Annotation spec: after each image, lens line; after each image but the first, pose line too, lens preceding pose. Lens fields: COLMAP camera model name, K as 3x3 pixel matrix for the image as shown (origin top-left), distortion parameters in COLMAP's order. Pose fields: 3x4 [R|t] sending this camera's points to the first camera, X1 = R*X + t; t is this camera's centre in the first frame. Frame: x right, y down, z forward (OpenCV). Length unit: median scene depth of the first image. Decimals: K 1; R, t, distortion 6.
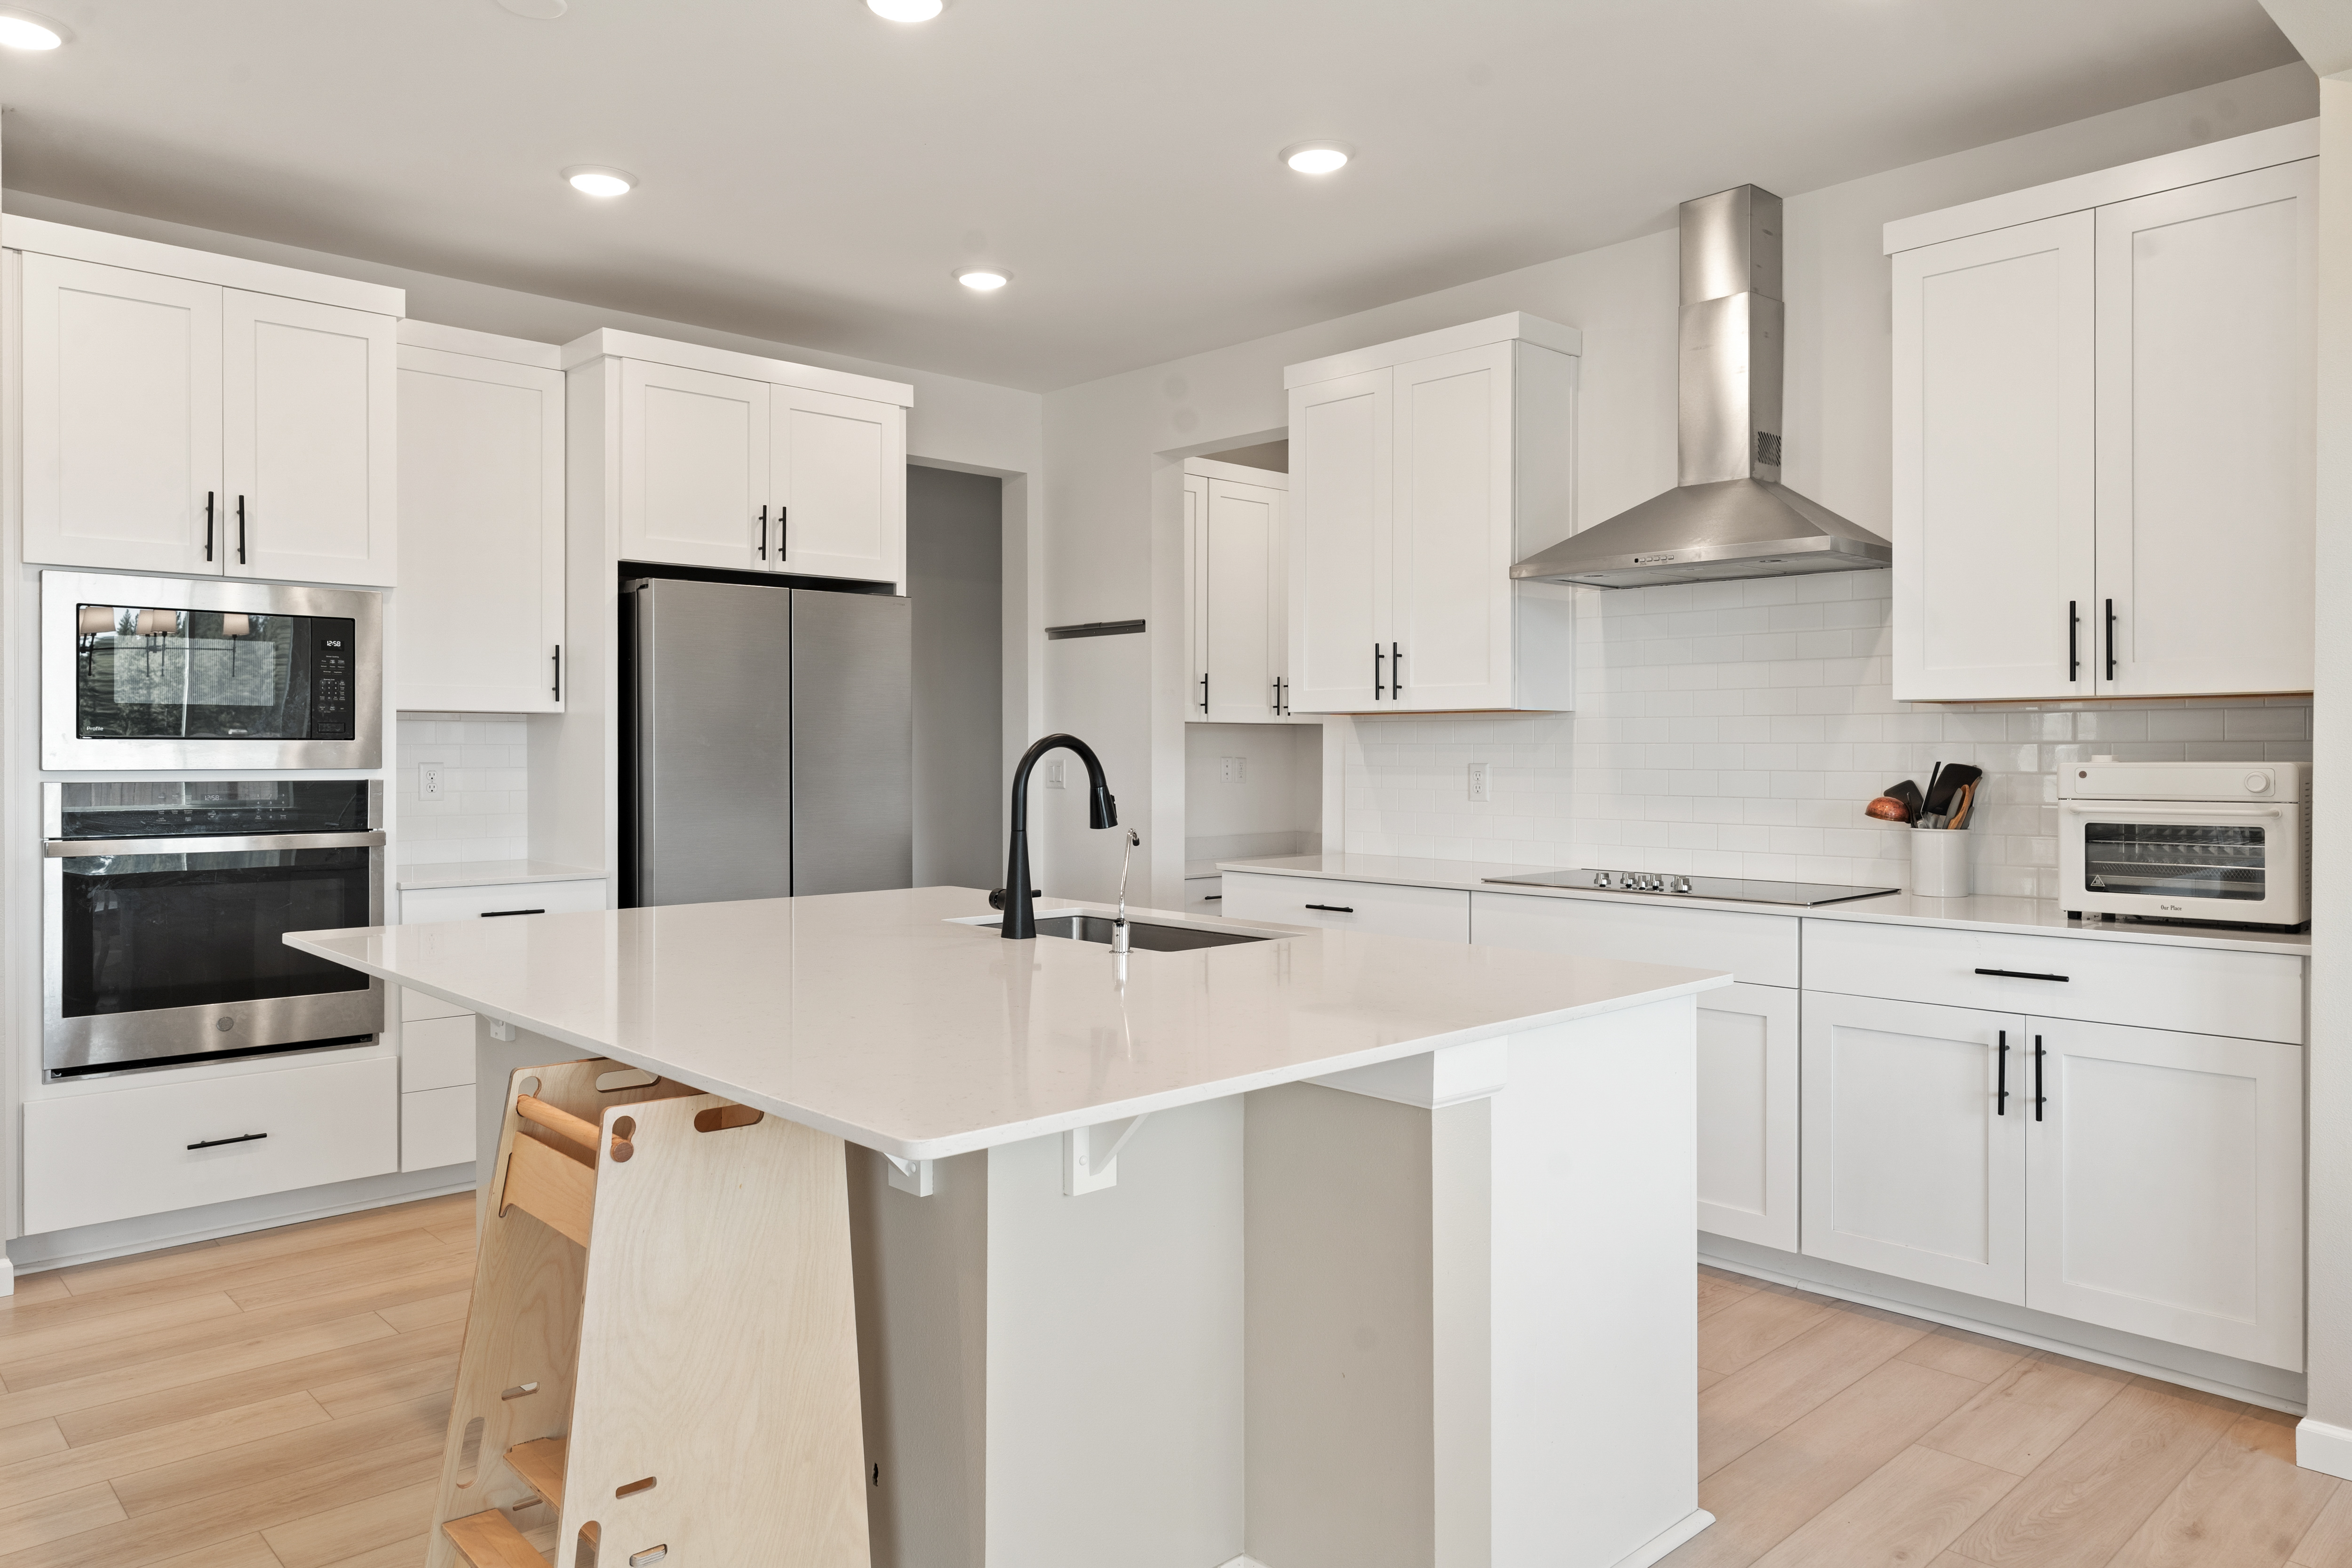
lens RADIAL K [[1582.9, 0, 1163.4], [0, 1582.9, 748.1], [0, 0, 1]] dist [-0.000677, 0.006877]
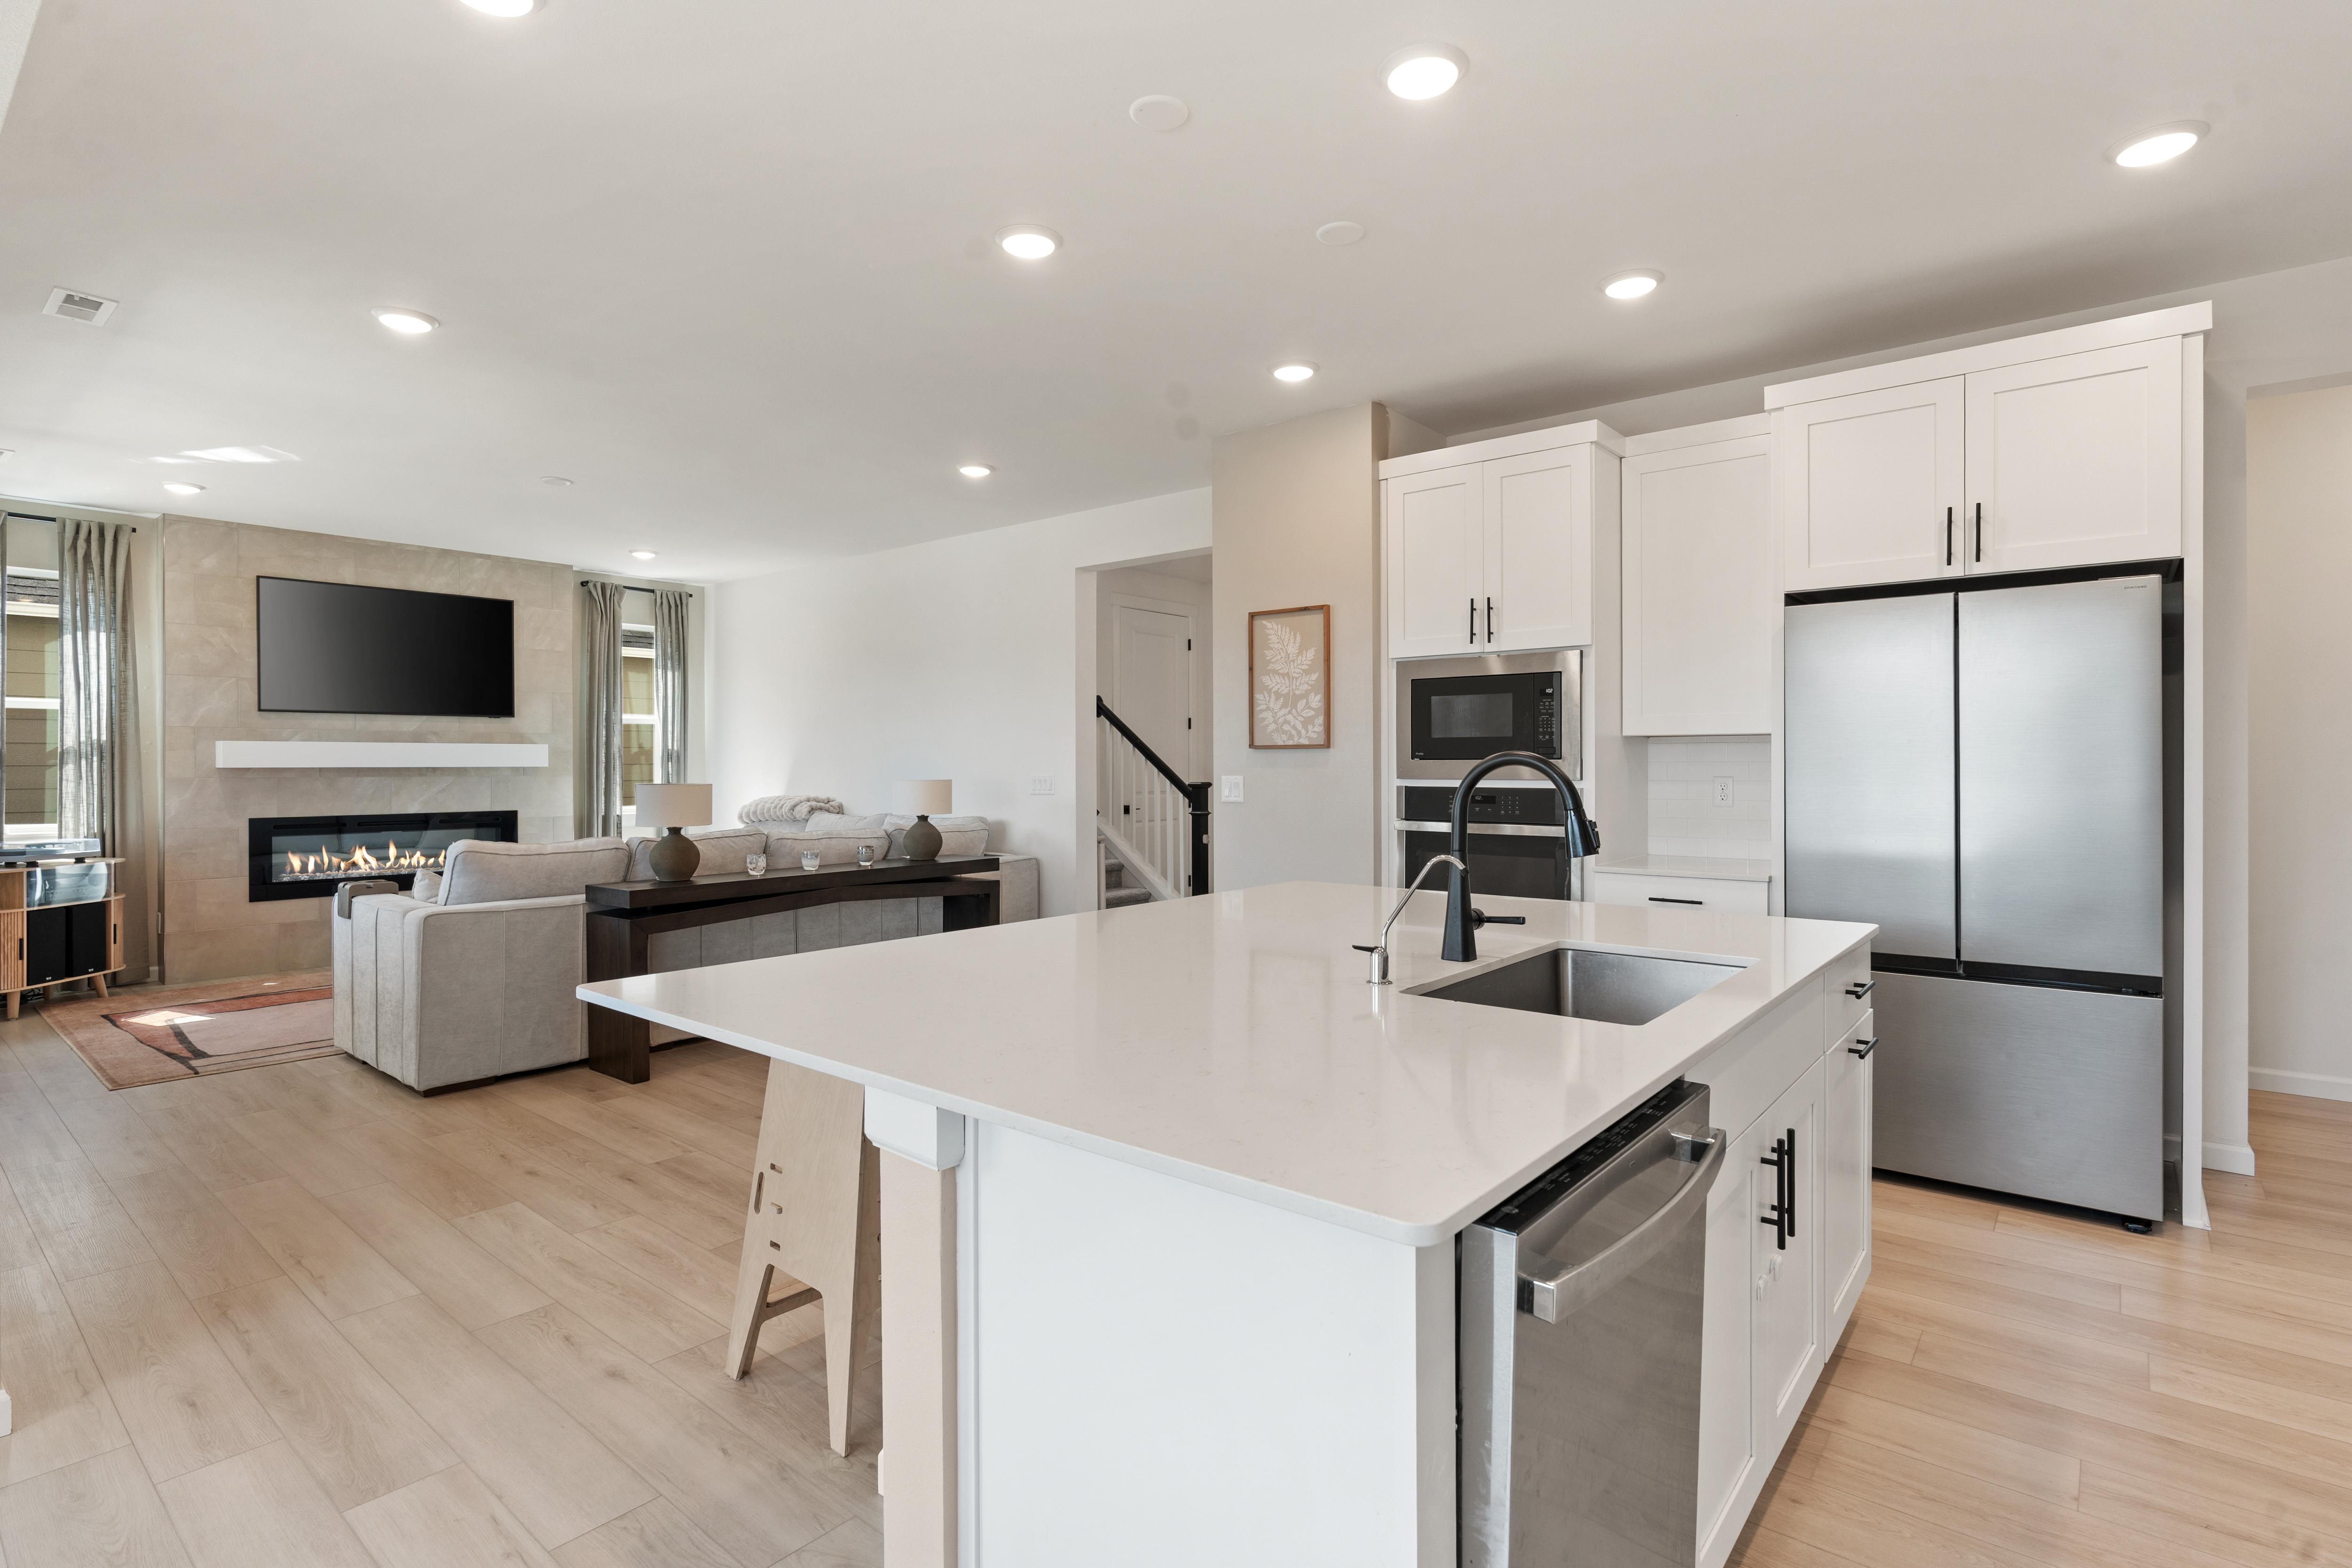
lens RADIAL K [[1145.2, 0, 1180.0], [0, 1145.2, 772.9], [0, 0, 1]] dist [-0.012733, 0.005469]
pose [[0.124853, 0.005450, -0.992160, 0.453699], [0.002247, 0.999981, 0.005775, 0.000214], [0.992173, -0.002951, 0.124838, 0.567231]]
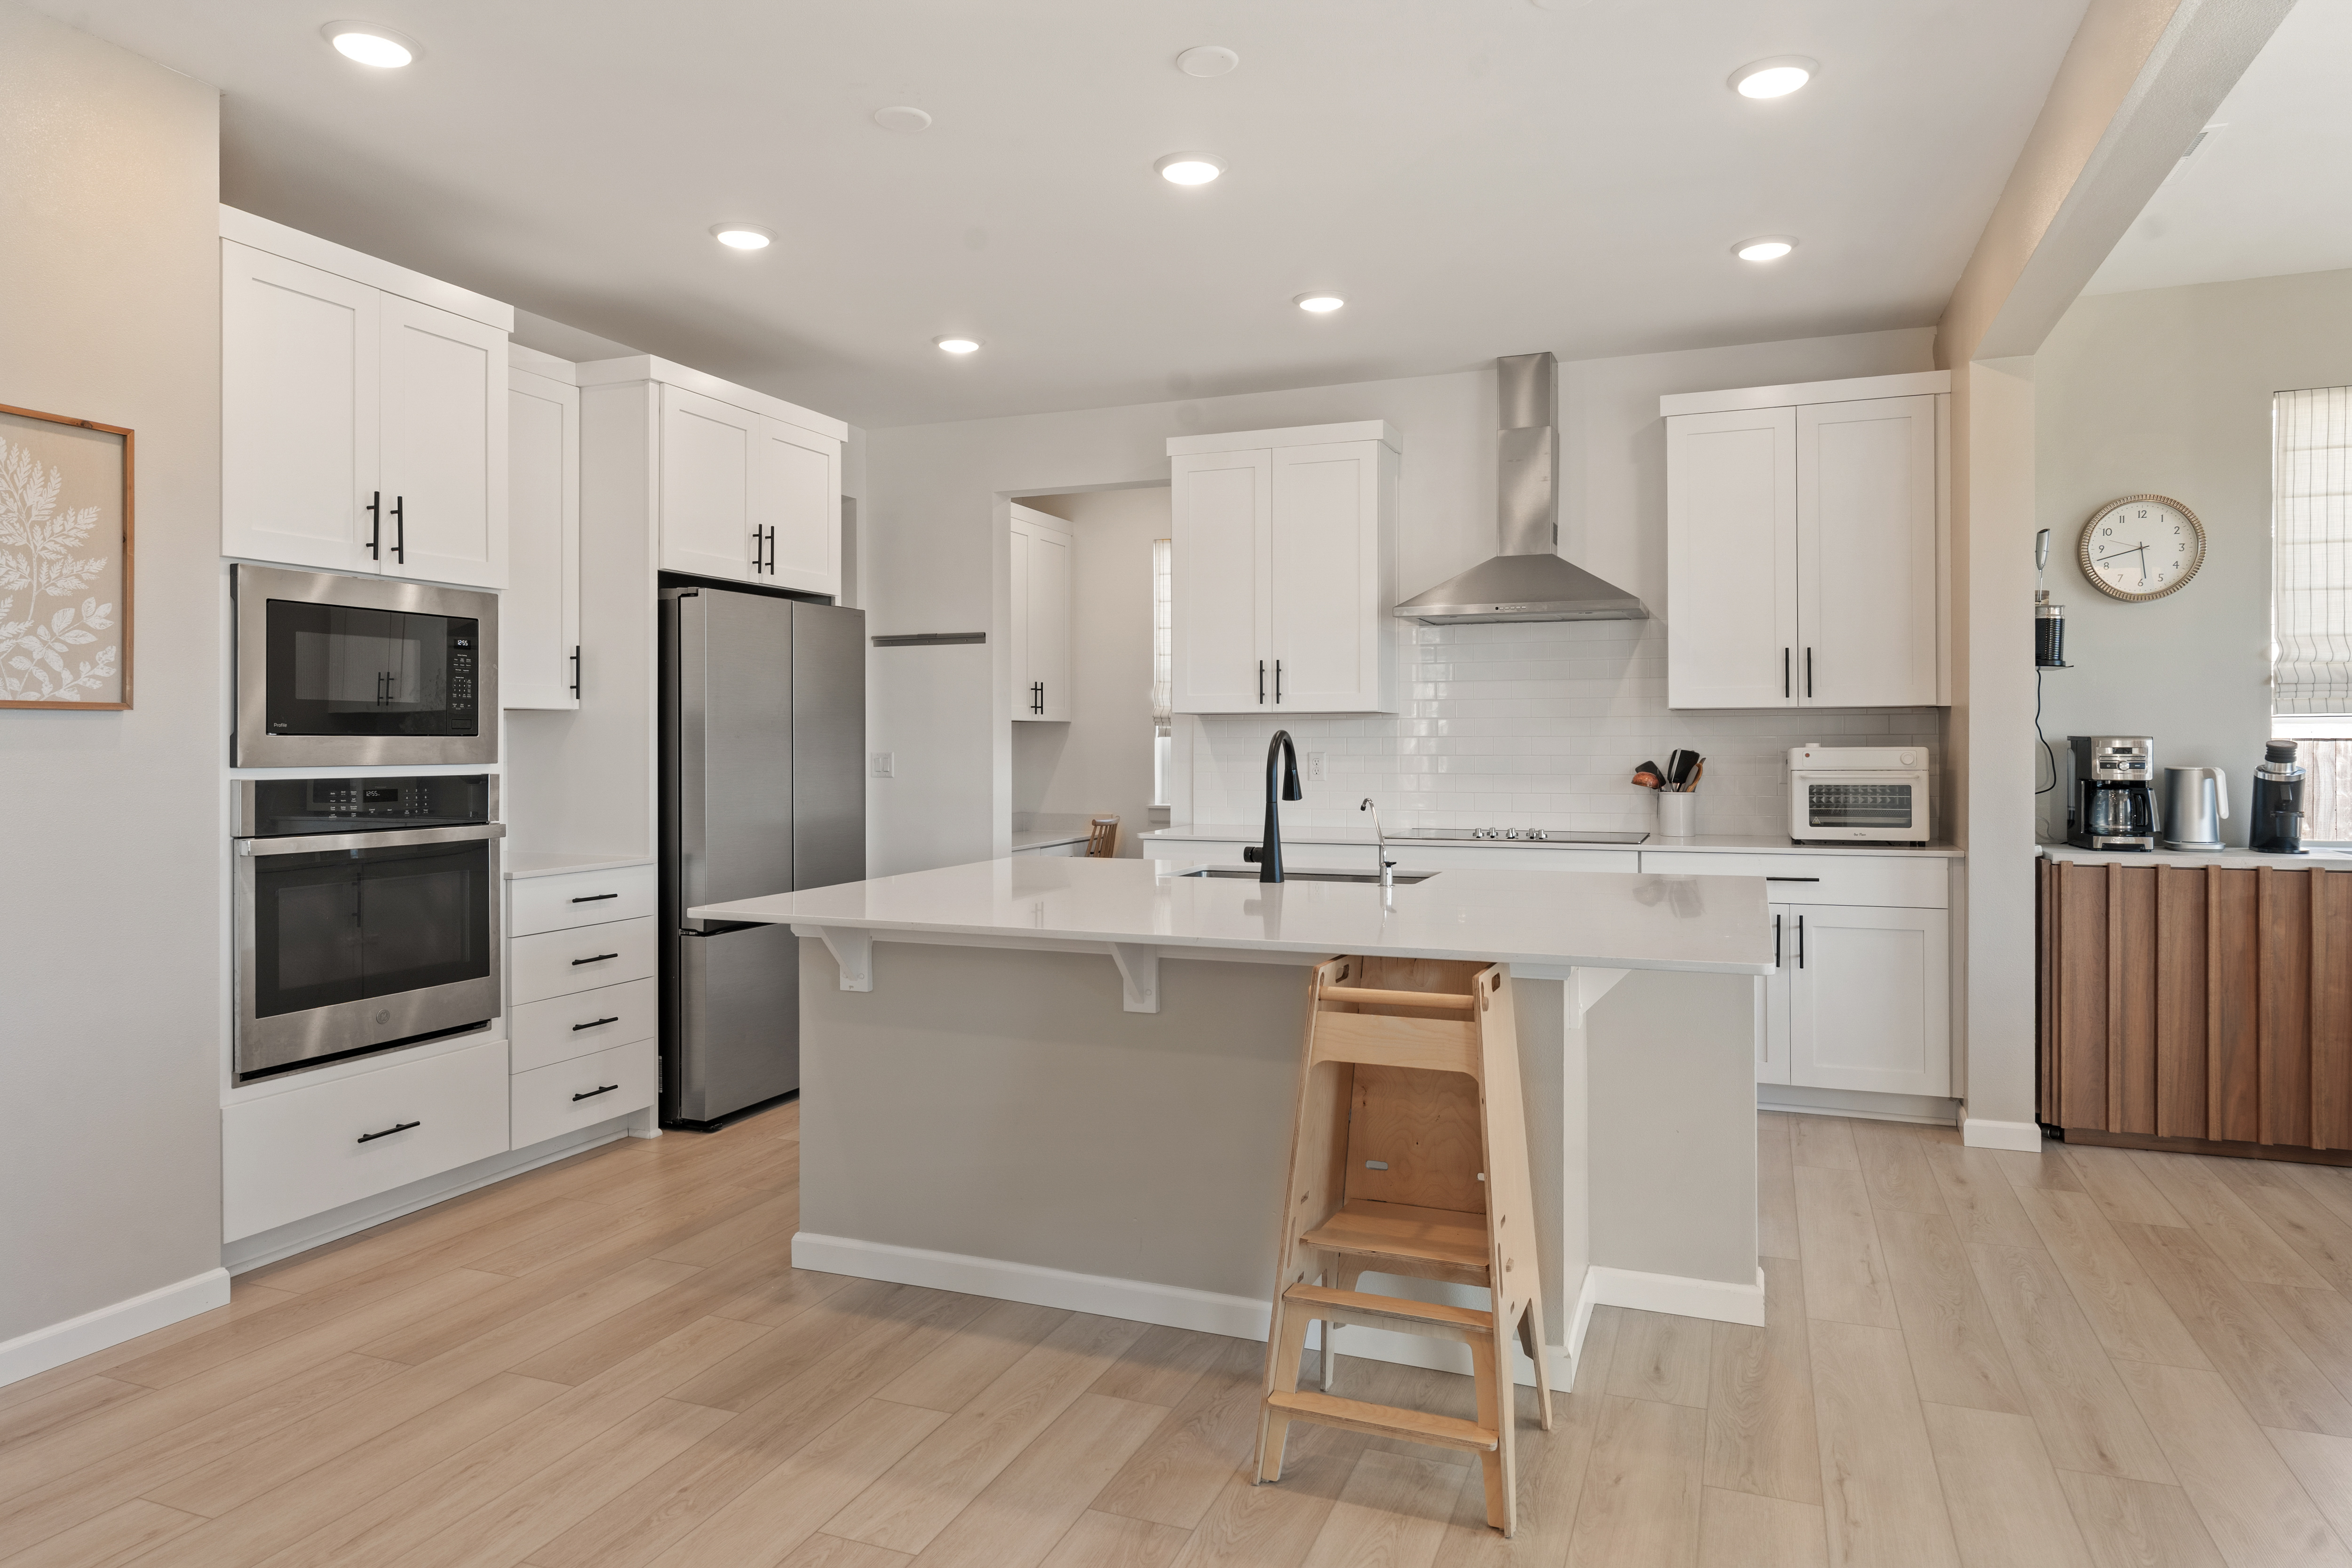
lens RADIAL K [[1440.2, 0, 1172.4], [0, 1440.2, 743.7], [0, 0, 1]] dist [0.001481, 0.003292]
pose [[0.904048, -0.004377, 0.427409, -0.522723], [0.003546, 0.999990, 0.002739, -0.001175], [-0.427416, -0.000961, 0.904054, -0.049367]]
